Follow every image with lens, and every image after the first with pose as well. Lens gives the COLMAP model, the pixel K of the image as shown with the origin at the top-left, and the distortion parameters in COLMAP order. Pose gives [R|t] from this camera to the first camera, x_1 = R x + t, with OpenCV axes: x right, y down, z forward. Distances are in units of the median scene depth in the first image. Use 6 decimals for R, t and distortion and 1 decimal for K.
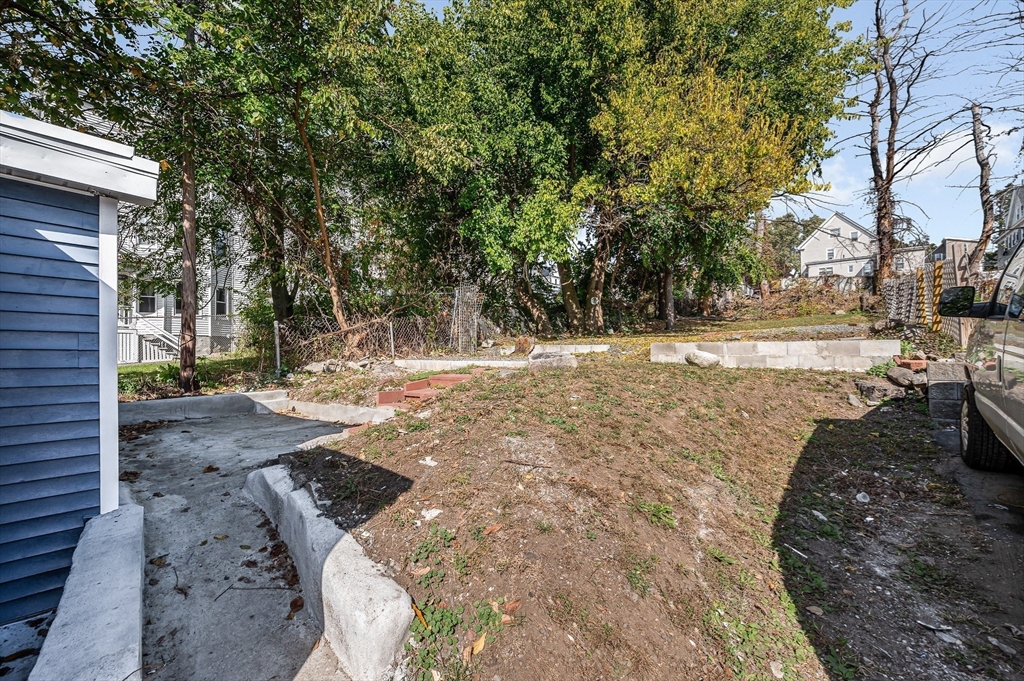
lens RADIAL K [[417.2, 0, 520.3], [0, 417.2, 349.6], [0, 0, 1]] dist [0.001450, 0.000062]
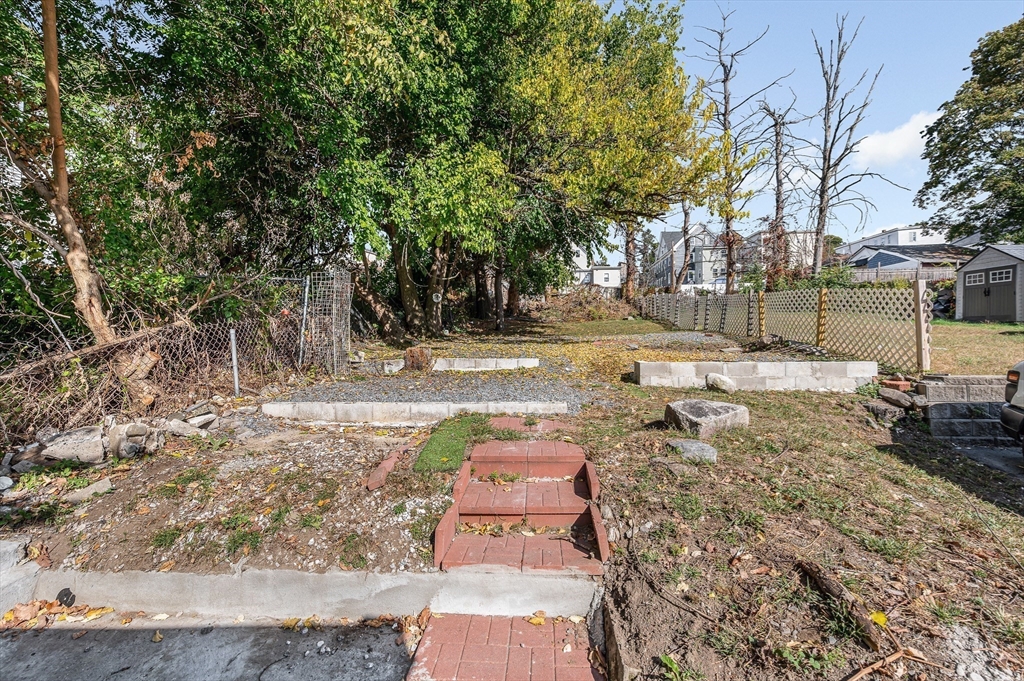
lens RADIAL K [[417.2, 0, 512.4], [0, 417.2, 338.0], [0, 0, 1]] dist [0.001450, 0.000062]
pose [[0.843440, 0.001114, 0.537222, -0.156958], [0.003546, 0.999965, -0.007641, -0.026257], [-0.537212, 0.008349, 0.843406, 0.189631]]
